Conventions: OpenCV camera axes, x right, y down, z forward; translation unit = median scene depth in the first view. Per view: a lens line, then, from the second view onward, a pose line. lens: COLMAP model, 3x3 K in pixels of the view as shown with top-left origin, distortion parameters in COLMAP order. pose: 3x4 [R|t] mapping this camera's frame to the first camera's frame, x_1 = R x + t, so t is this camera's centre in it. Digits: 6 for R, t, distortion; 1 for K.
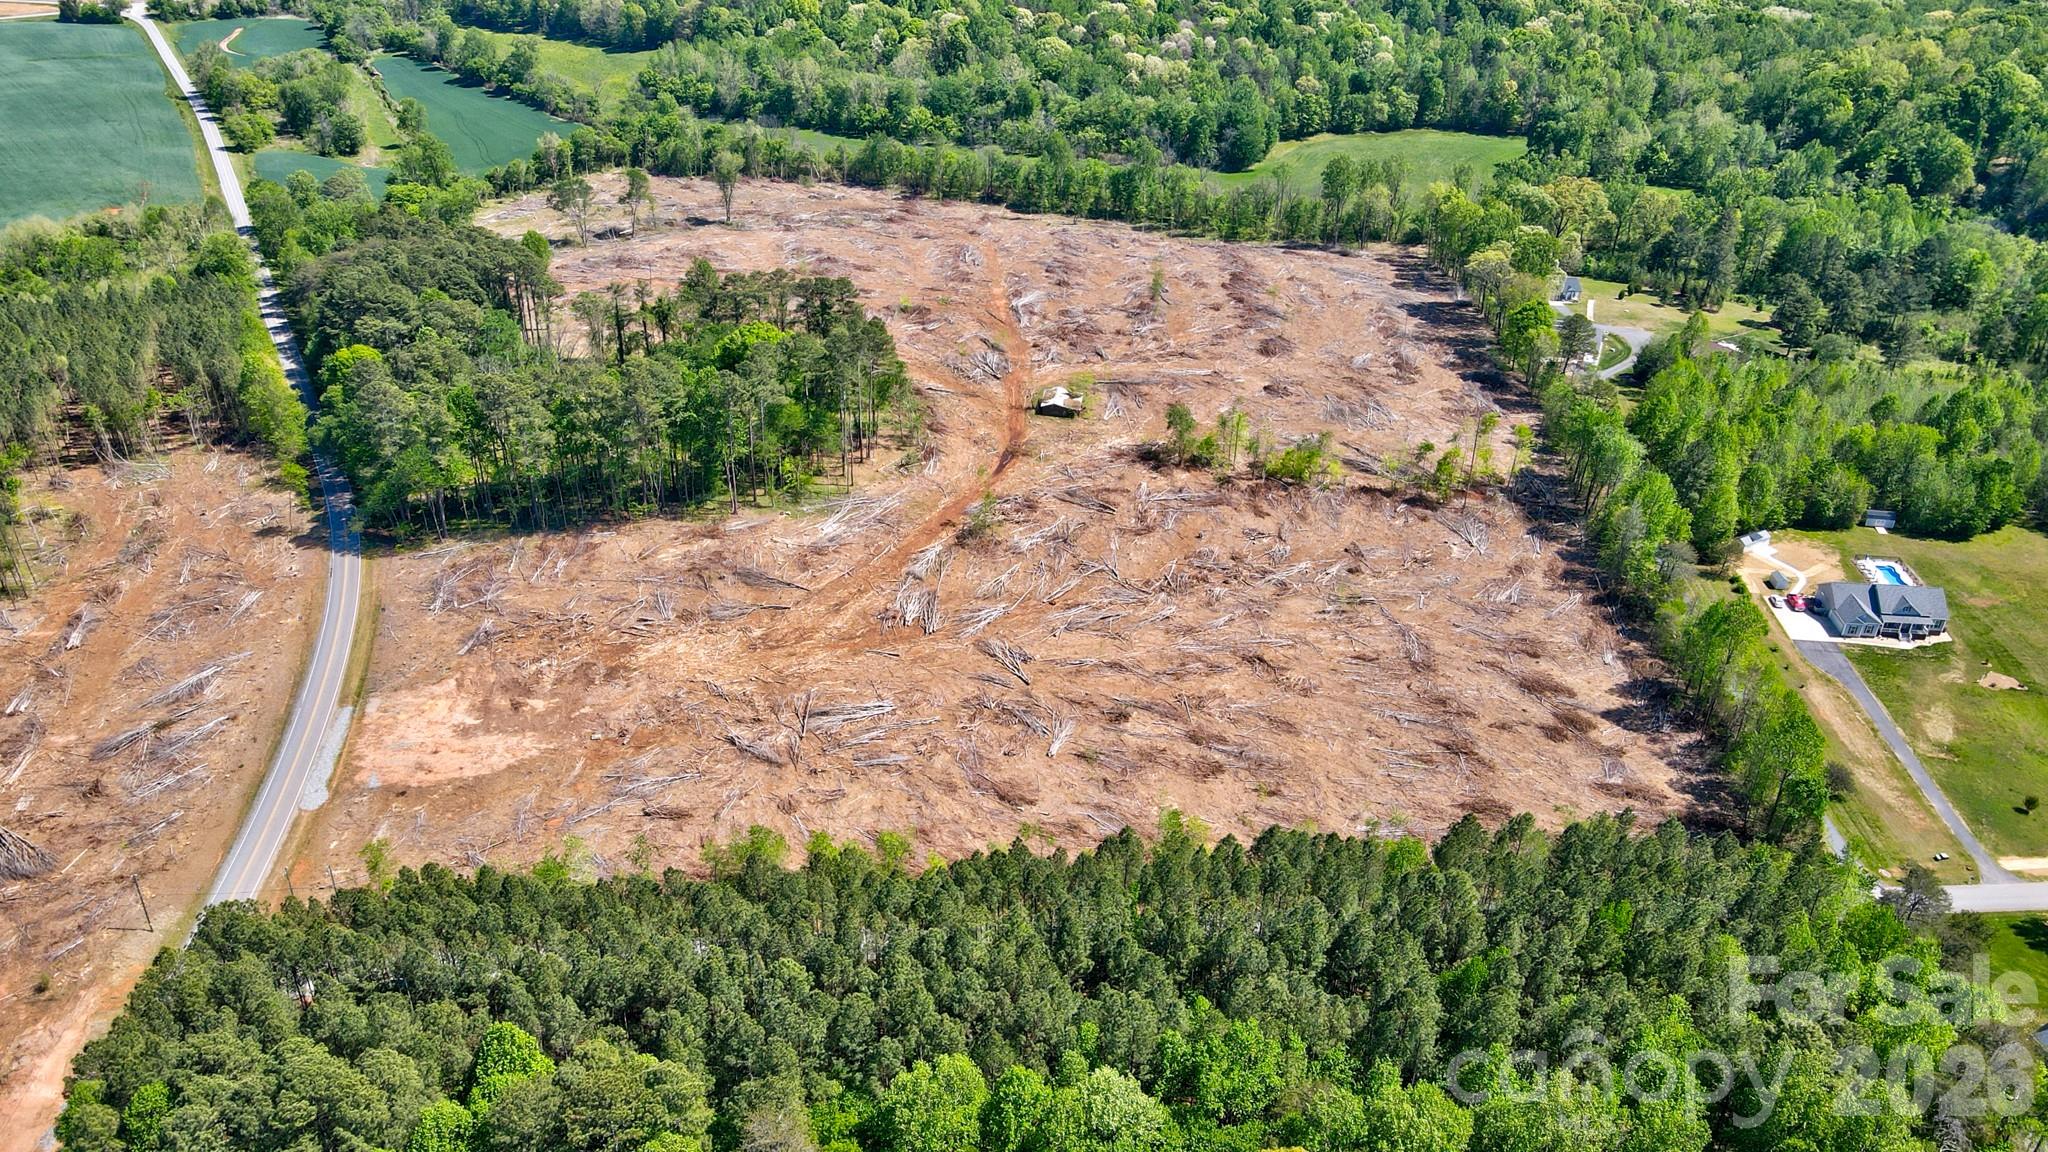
lens RADIAL K [[1522.5, 0, 1024.0], [0, 1522.5, 576.0], [0, 0, 1]] dist [-0.005455, 0.039739]
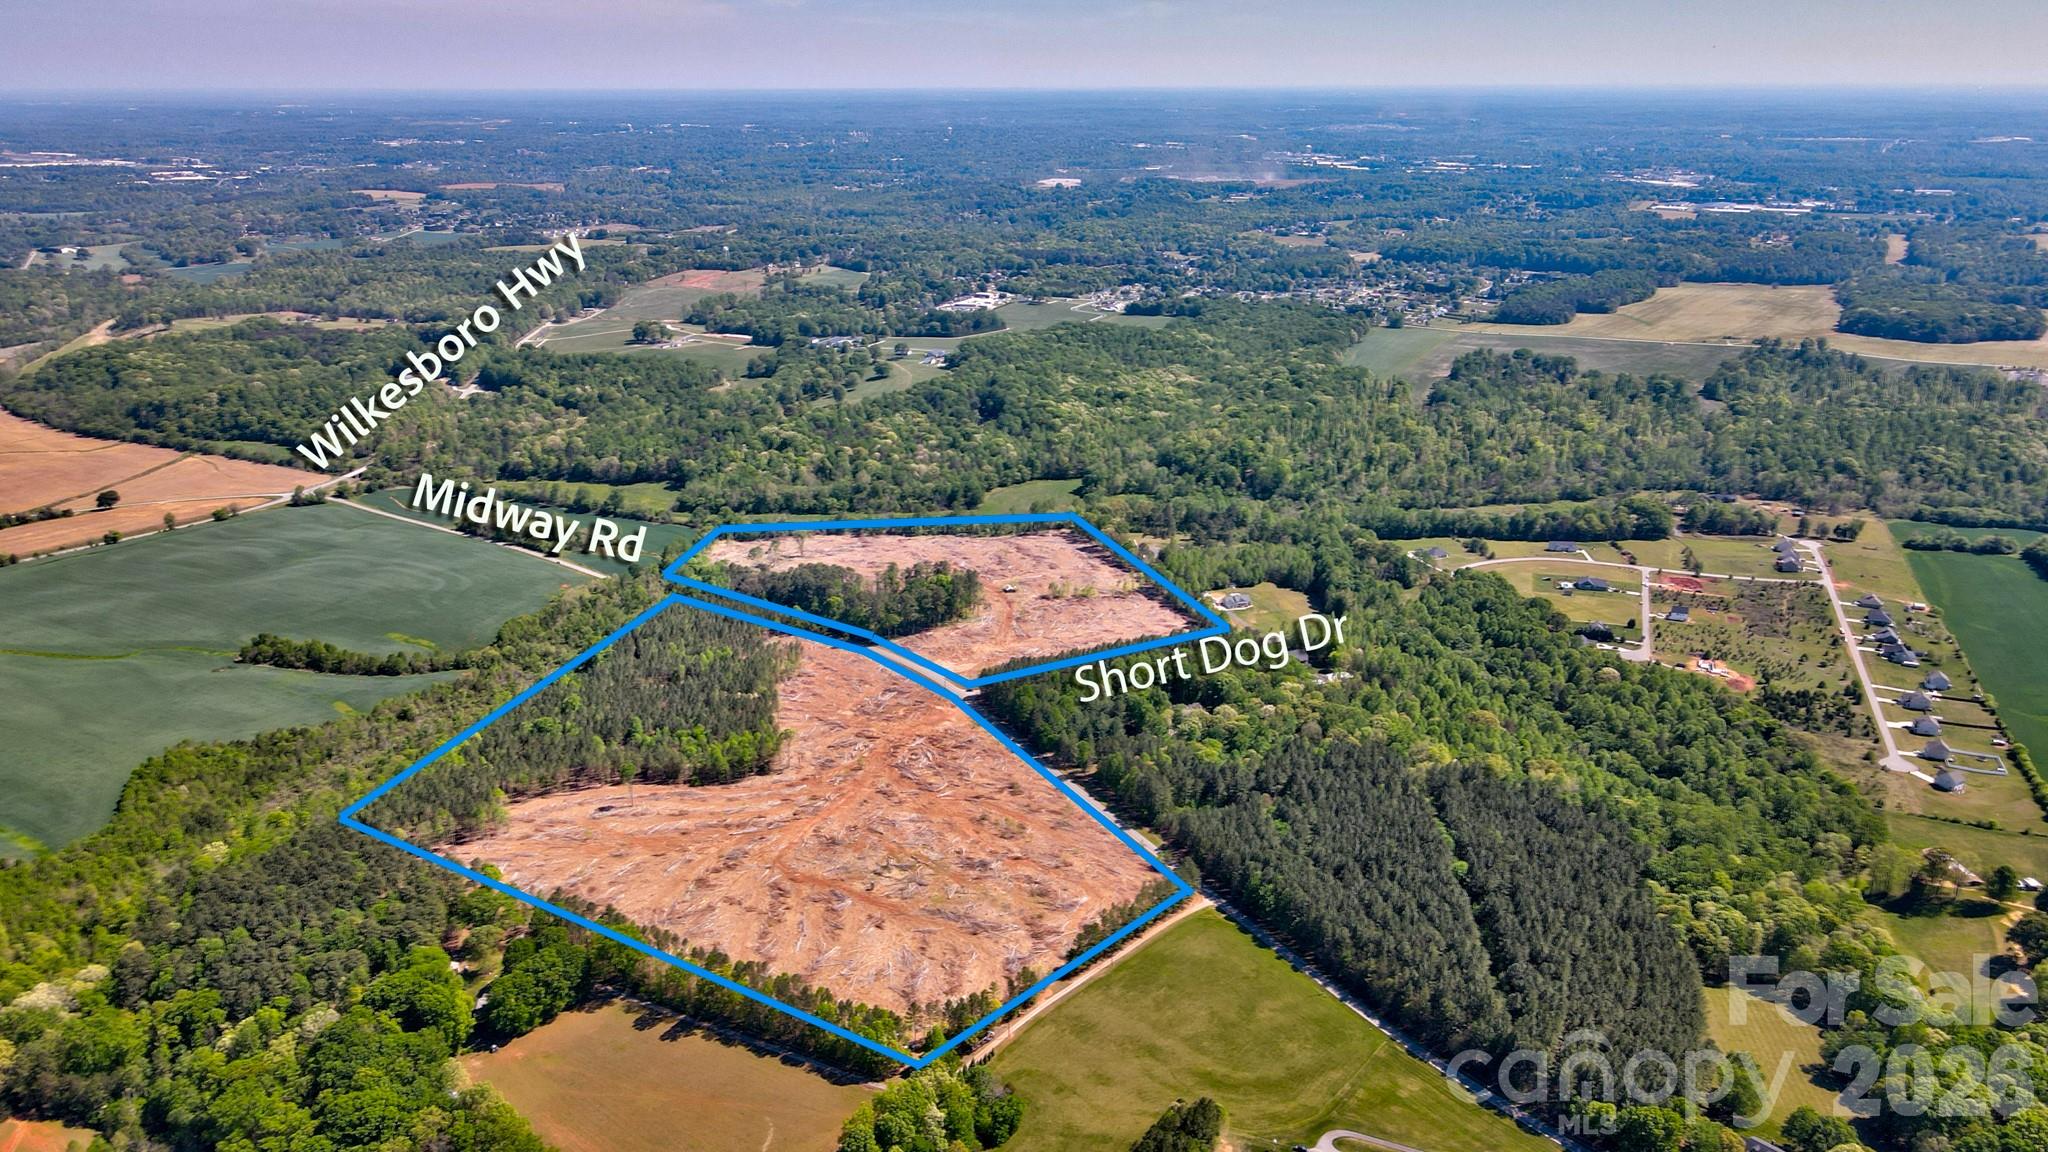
lens RADIAL K [[1522.5, 0, 1024.0], [0, 1522.5, 576.0], [0, 0, 1]] dist [-0.005455, 0.039739]
pose [[0.922910, -0.138812, 0.359122, -0.863018], [0.204628, 0.966947, -0.152119, 0.281461], [-0.326136, 0.213879, 0.920810, -1.572387]]
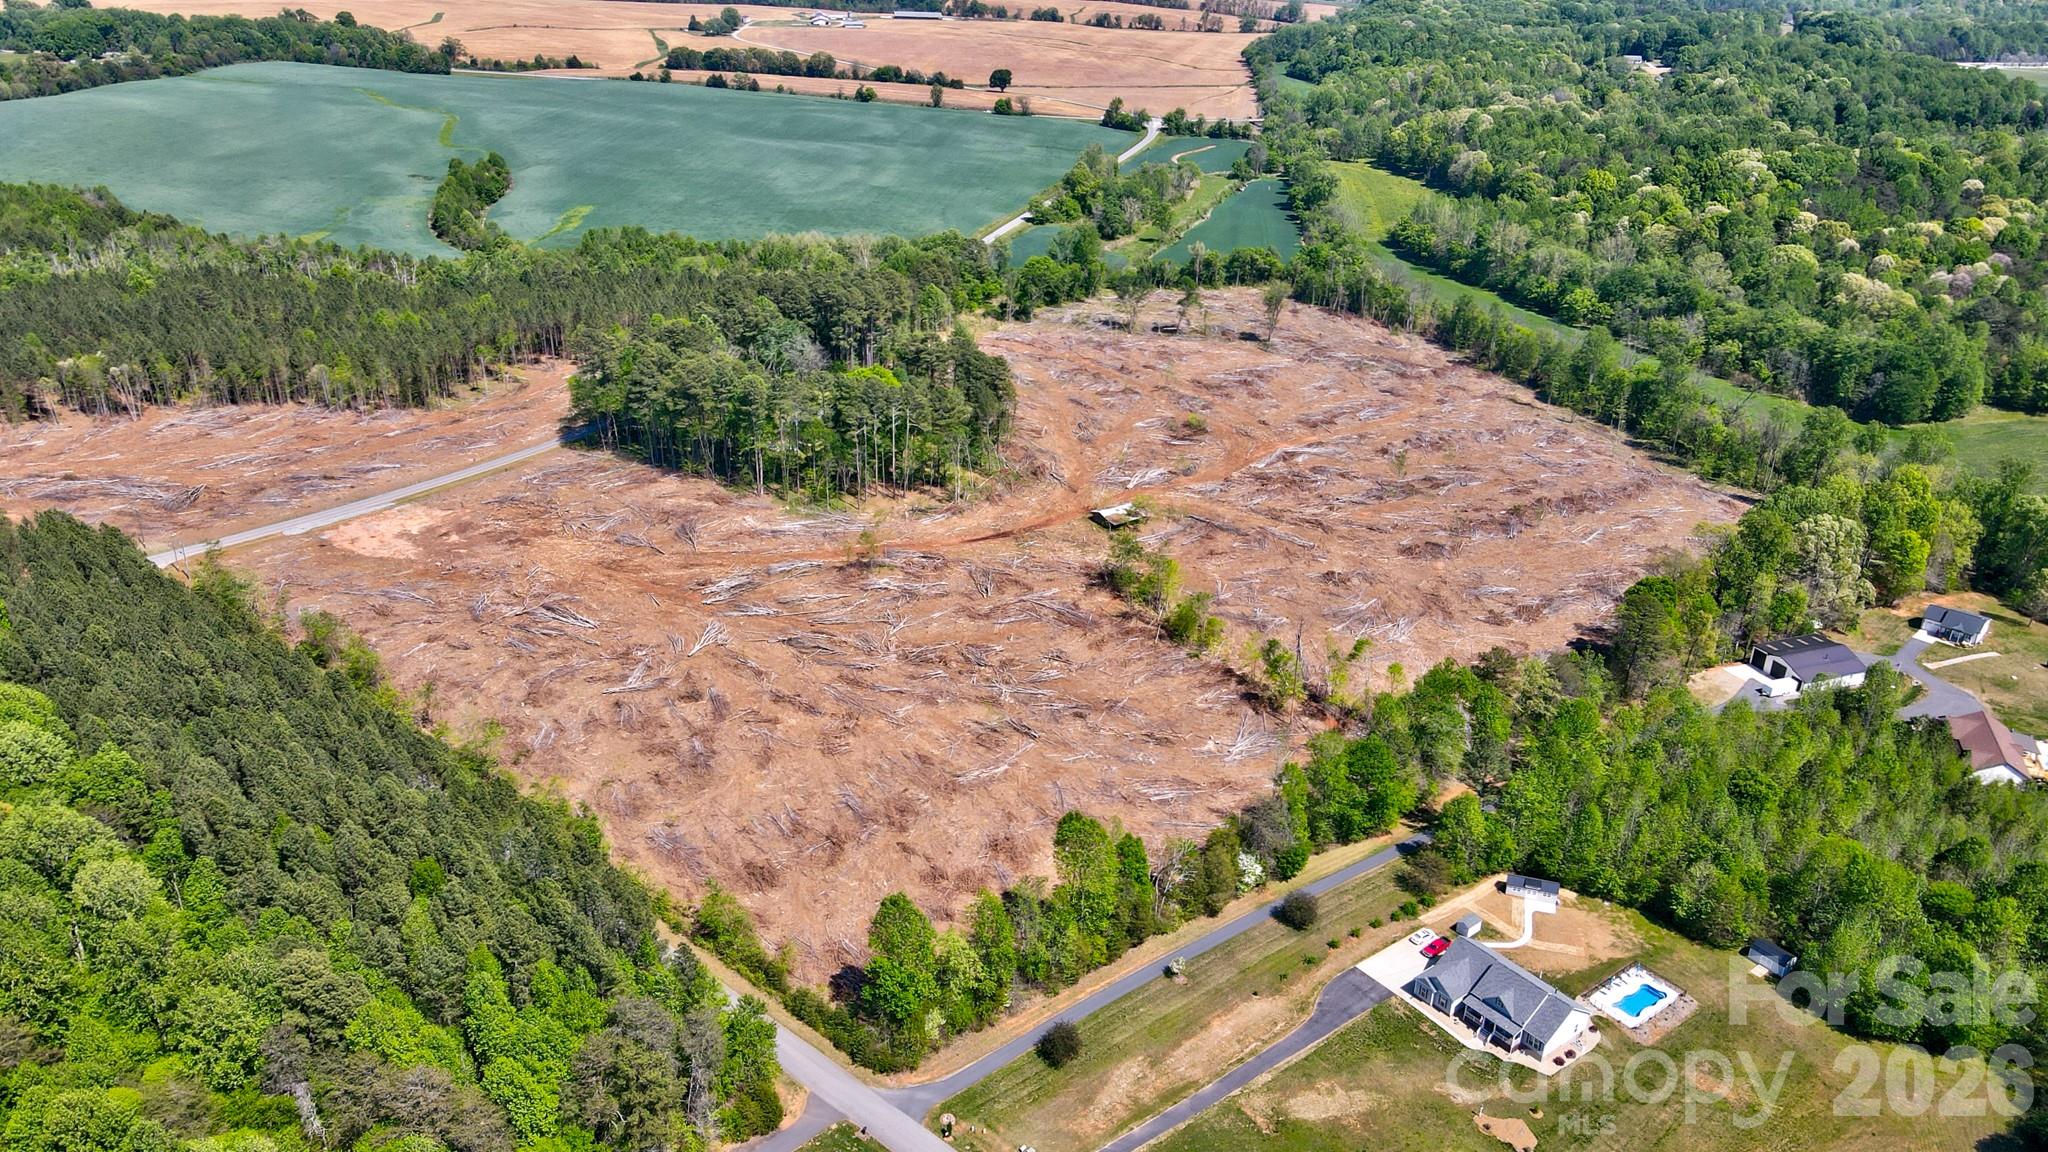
lens RADIAL K [[1522.5, 0, 1024.0], [0, 1522.5, 576.0], [0, 0, 1]] dist [-0.005455, 0.039739]
pose [[0.674607, 0.301553, -0.673774, 0.541597], [-0.365998, 0.929300, 0.049465, -0.080011], [0.641054, 0.213231, 0.737280, 0.146291]]
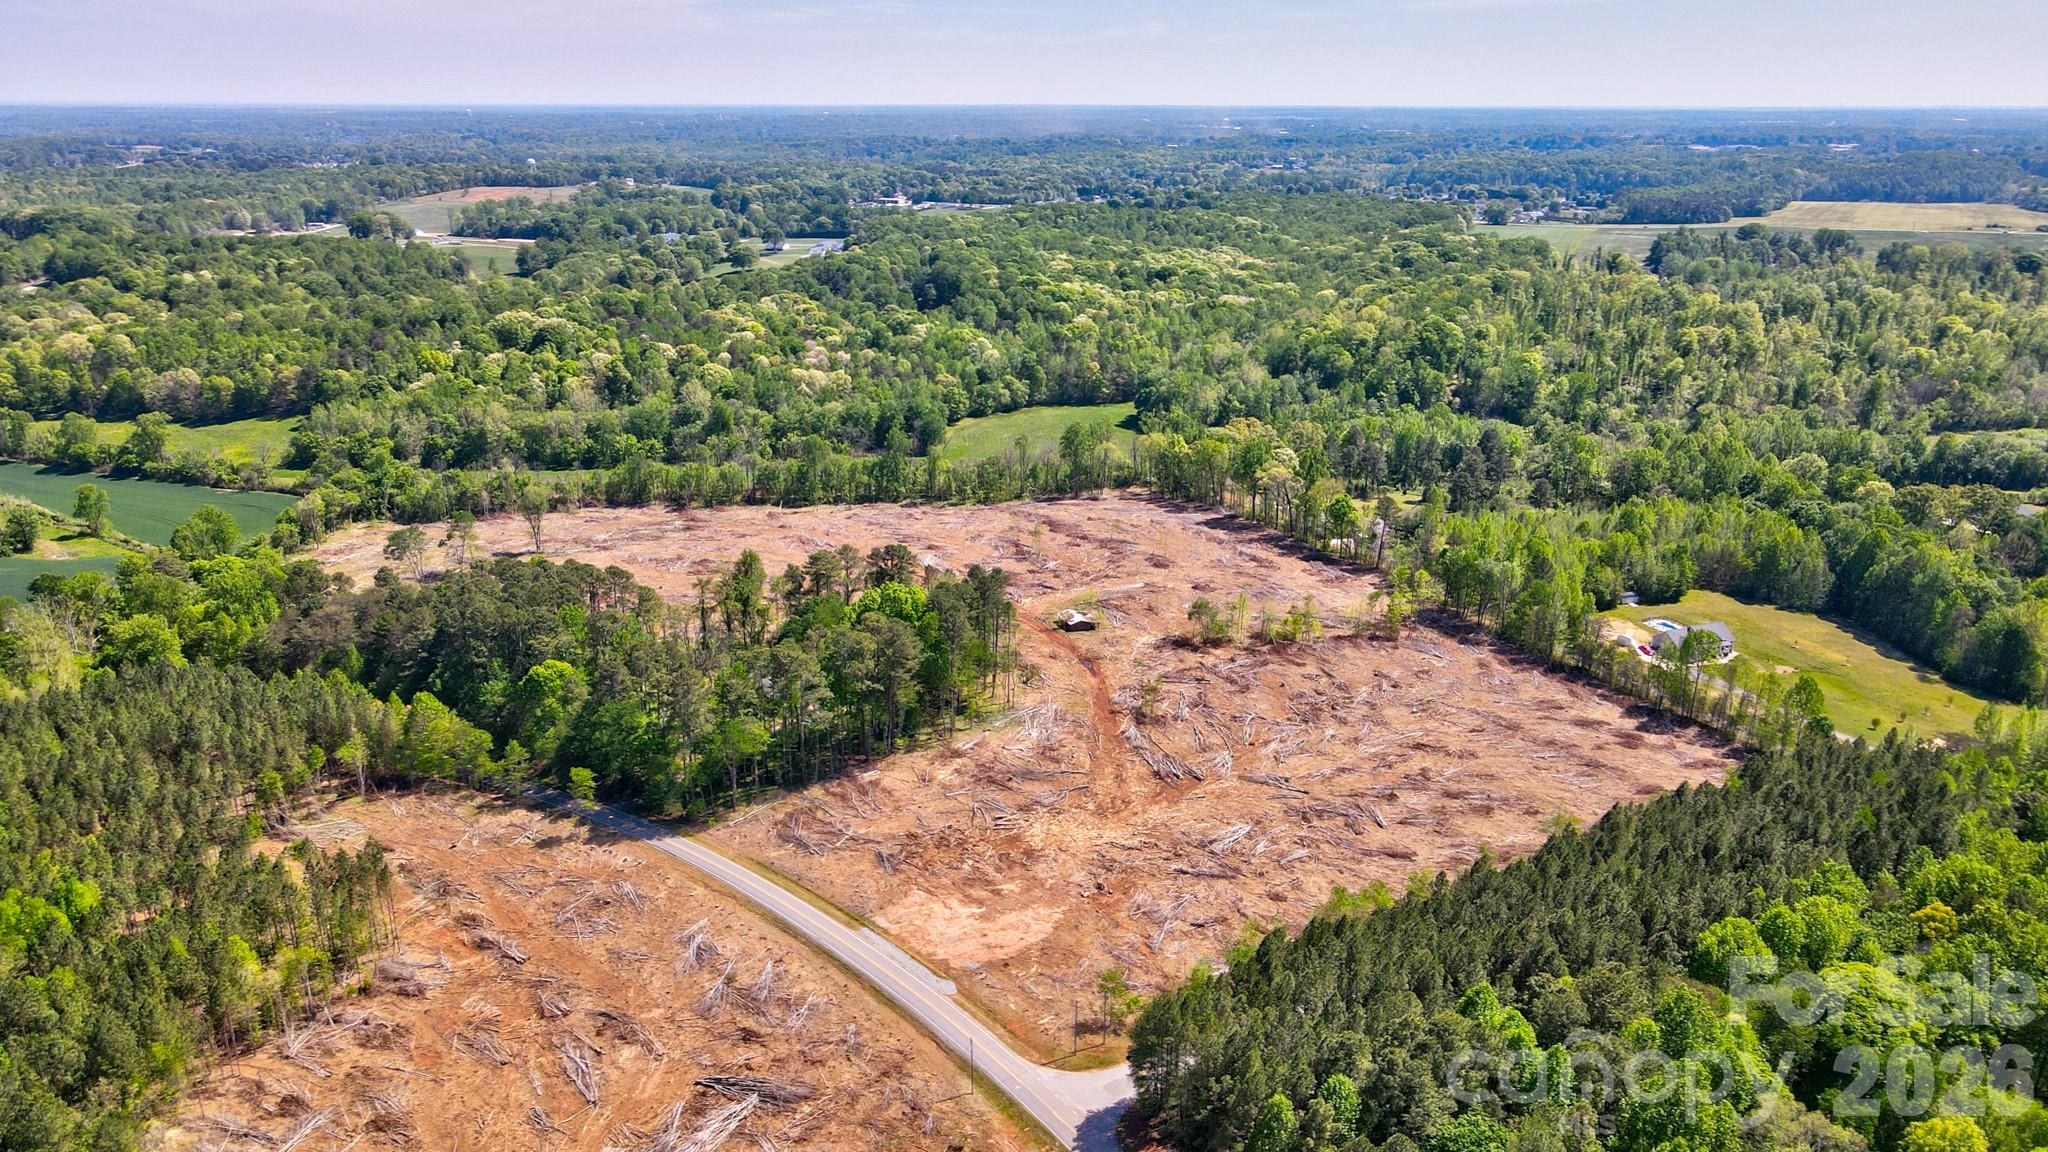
lens RADIAL K [[1522.5, 0, 1024.0], [0, 1522.5, 576.0], [0, 0, 1]] dist [-0.005455, 0.039739]
pose [[0.889677, -0.150979, 0.430907, -0.400575], [0.235524, 0.960250, -0.149830, 0.017127], [-0.391157, 0.234789, 0.889871, -0.046174]]
